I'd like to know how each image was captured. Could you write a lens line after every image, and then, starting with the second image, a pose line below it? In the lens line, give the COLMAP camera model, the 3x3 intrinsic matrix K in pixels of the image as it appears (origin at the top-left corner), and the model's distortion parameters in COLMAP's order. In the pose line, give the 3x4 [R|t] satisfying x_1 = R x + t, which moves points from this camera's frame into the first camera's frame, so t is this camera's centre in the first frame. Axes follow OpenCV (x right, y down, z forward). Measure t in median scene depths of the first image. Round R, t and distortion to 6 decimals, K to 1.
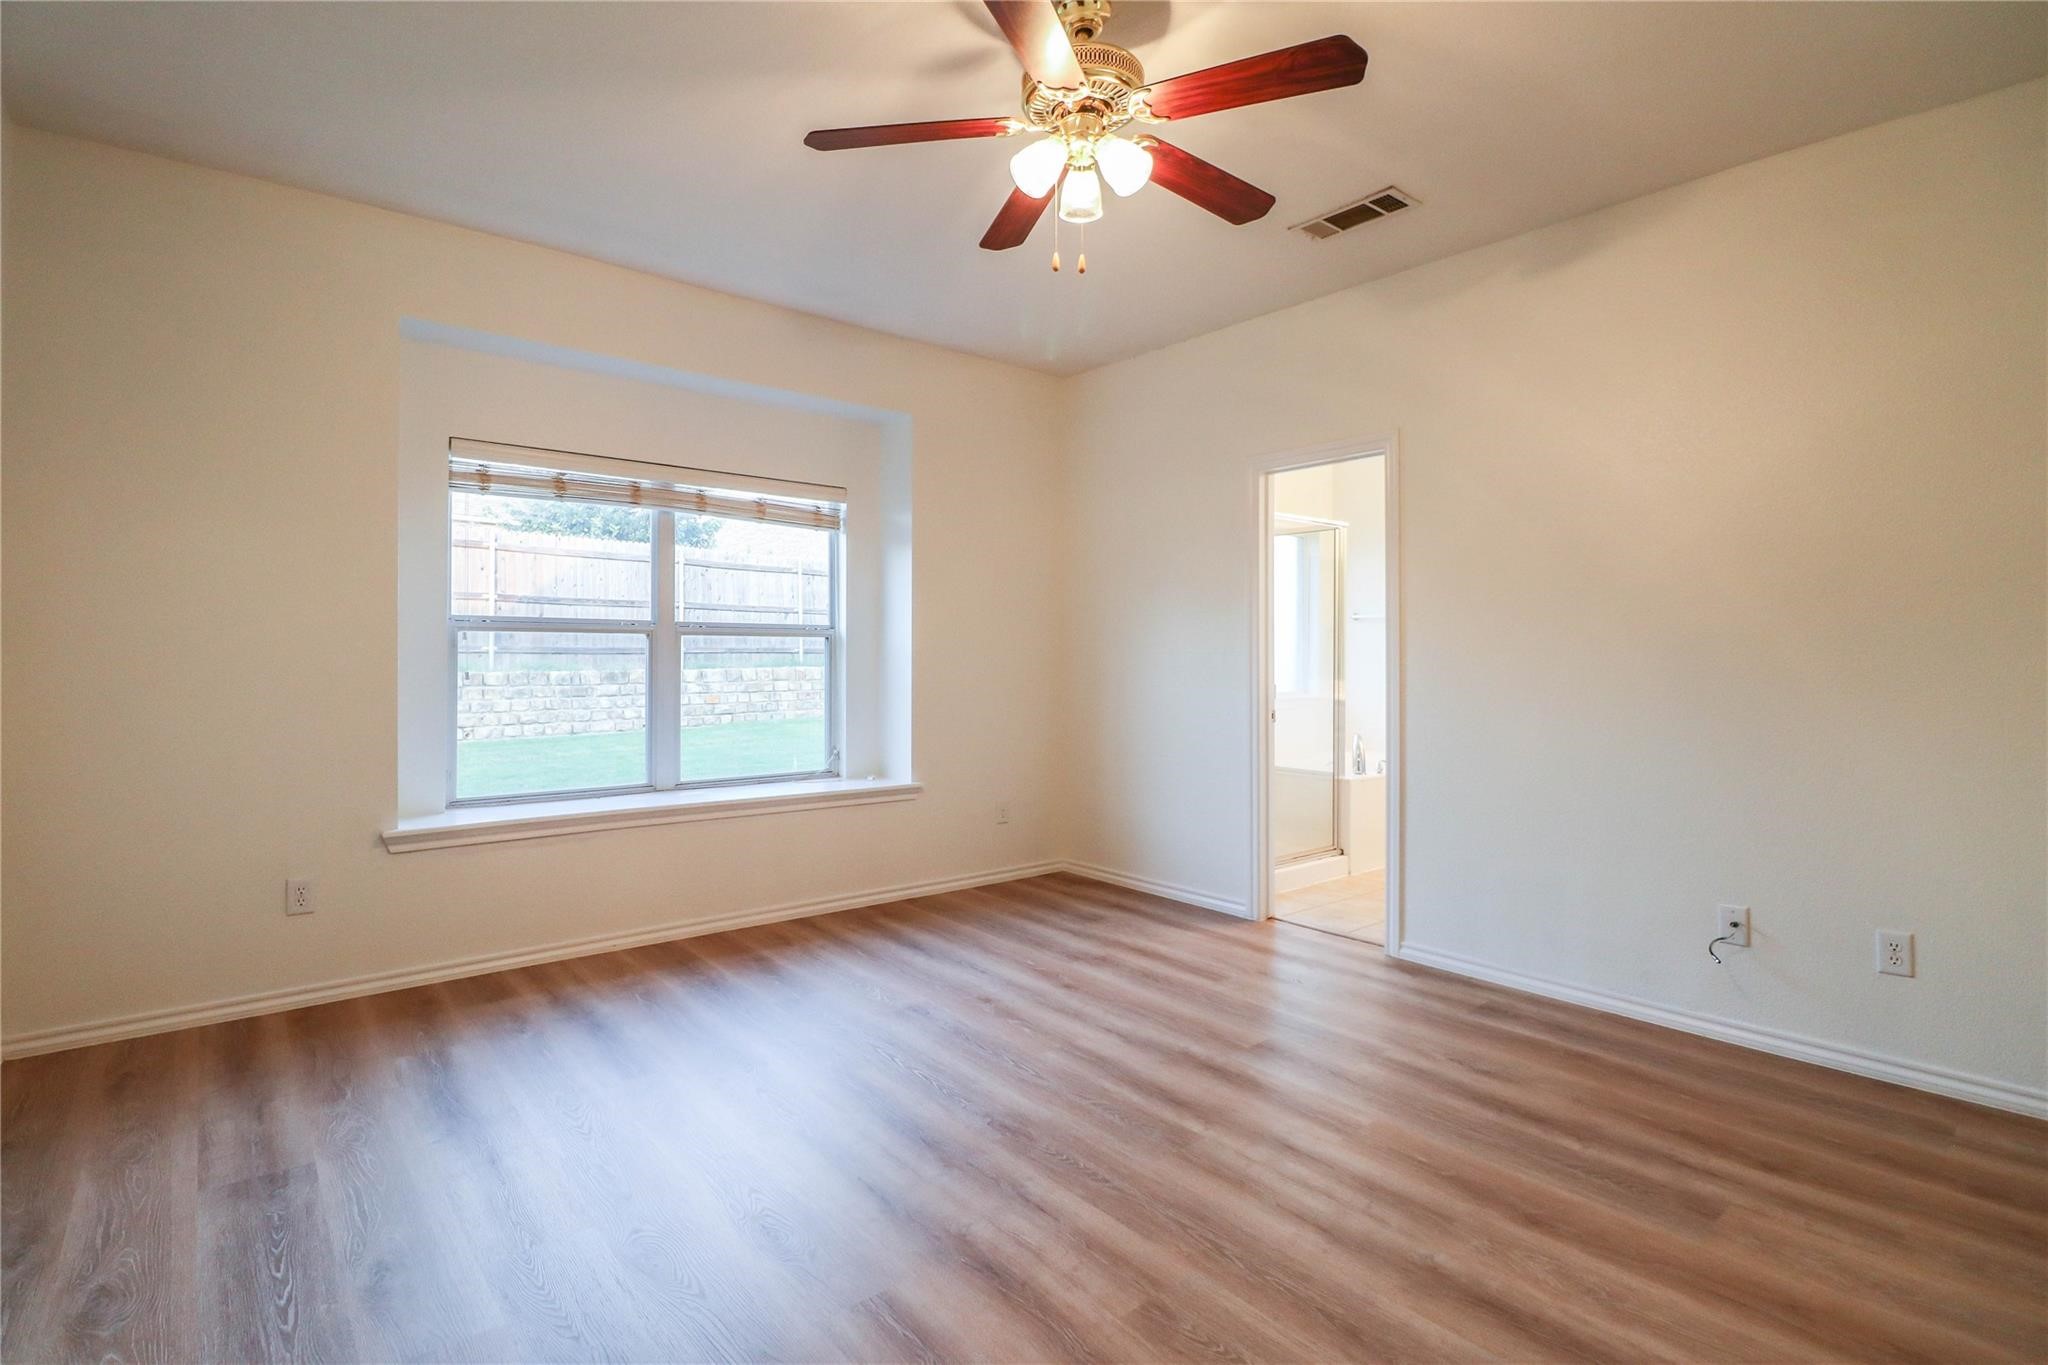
lens RADIAL K [[950.0, 0, 1000.2], [0, 950.0, 650.8], [0, 0, 1]] dist [0.001277, -0.012294]
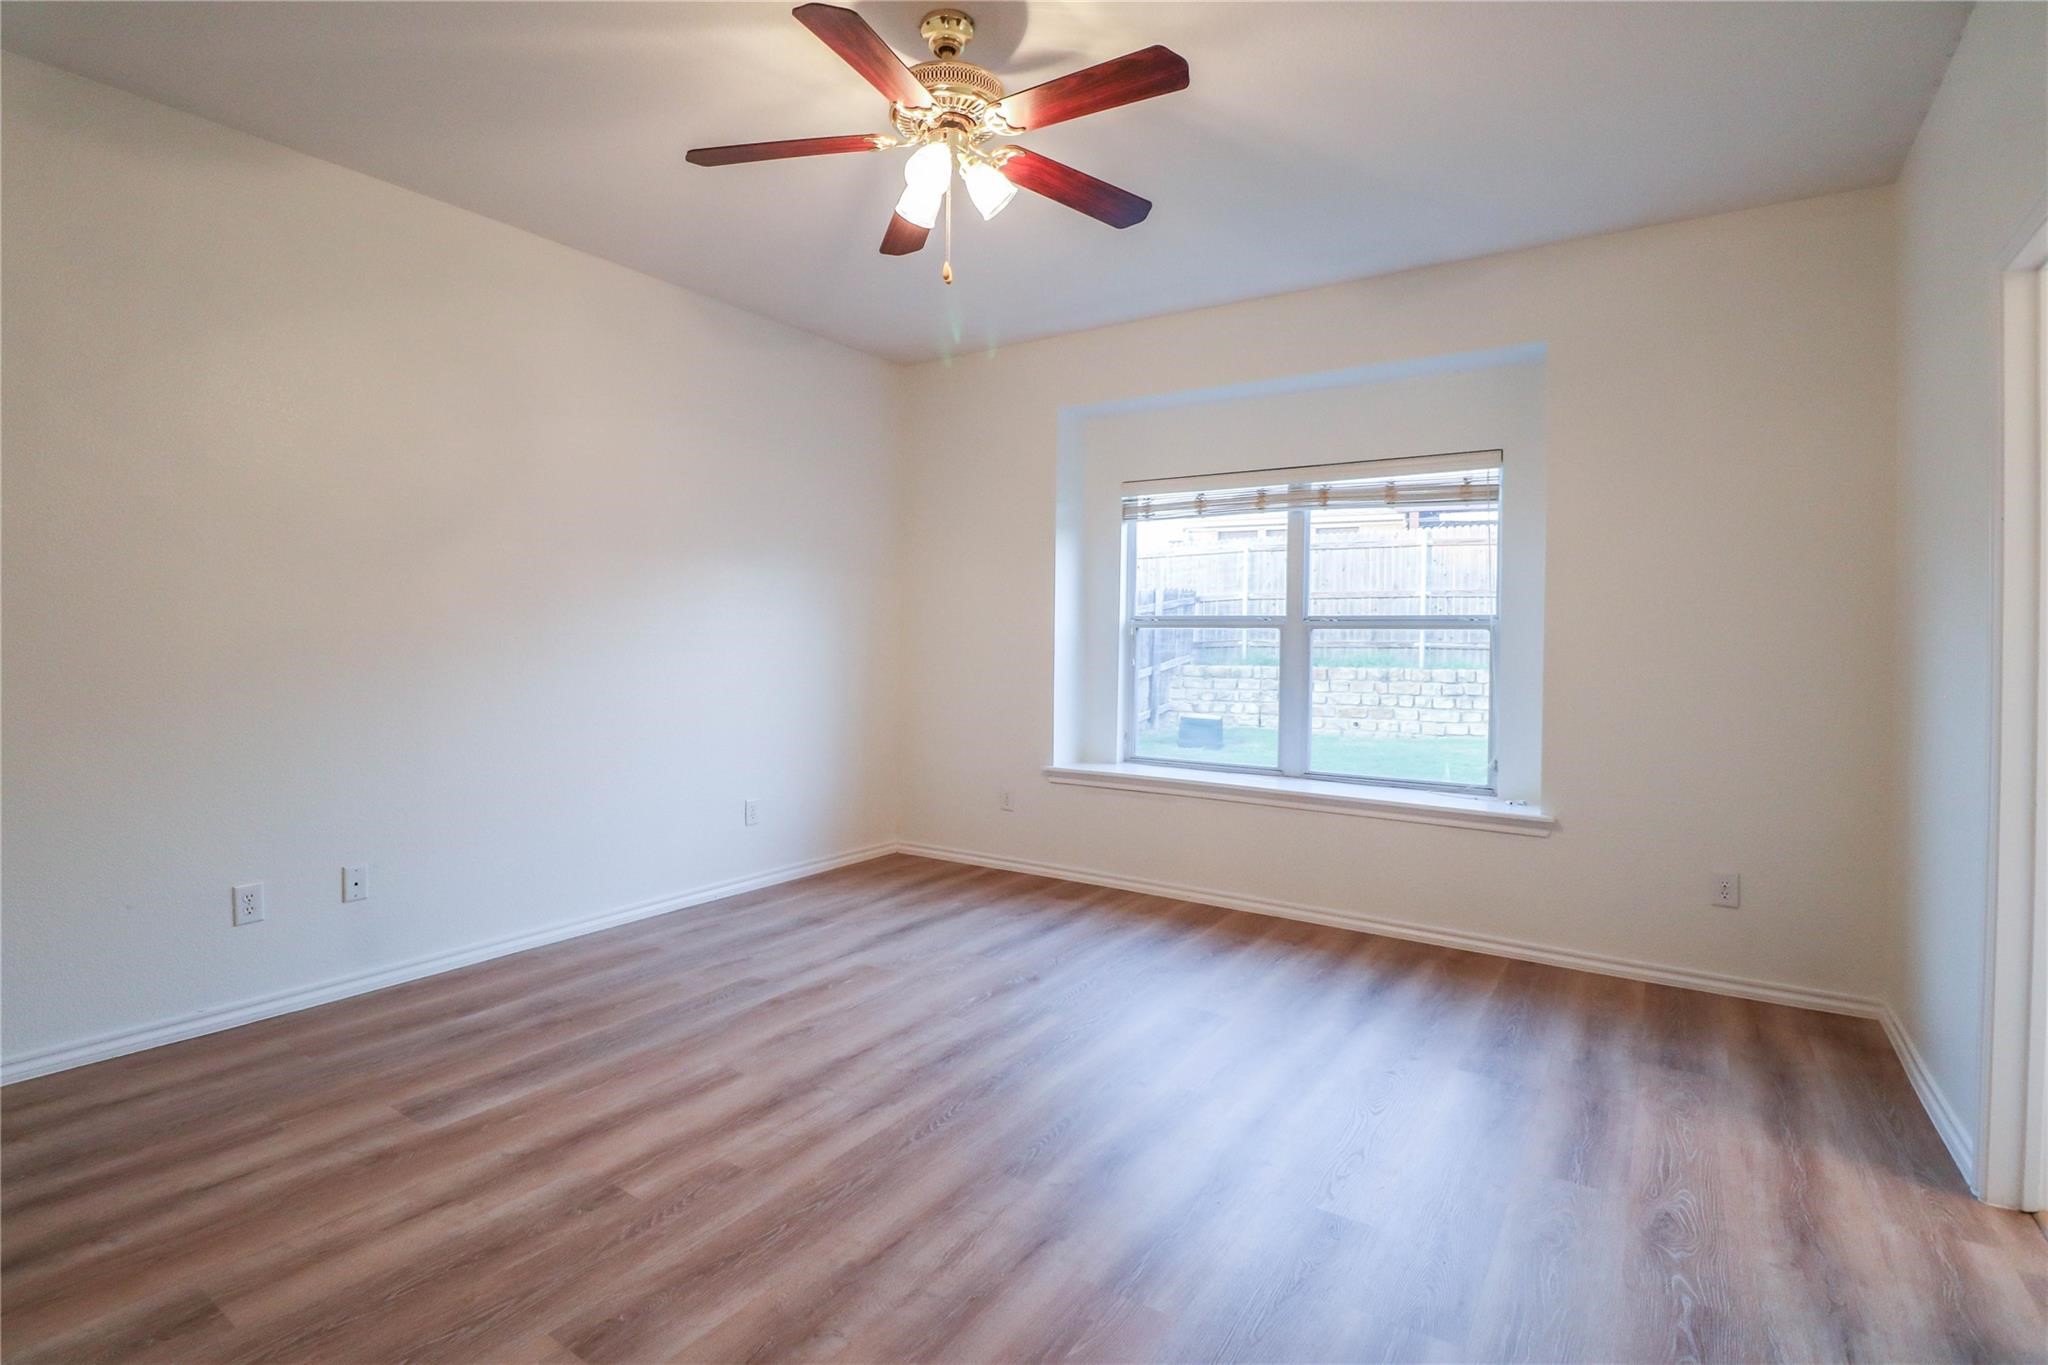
lens RADIAL K [[969.8, 0, 1018.0], [0, 969.8, 639.9], [0, 0, 1]] dist [-0.001045, -0.023348]
pose [[0.304371, -0.005432, -0.952538, 0.609864], [-0.010574, 0.999903, -0.009081, 0.008893], [0.952495, 0.012836, 0.304284, 0.403735]]
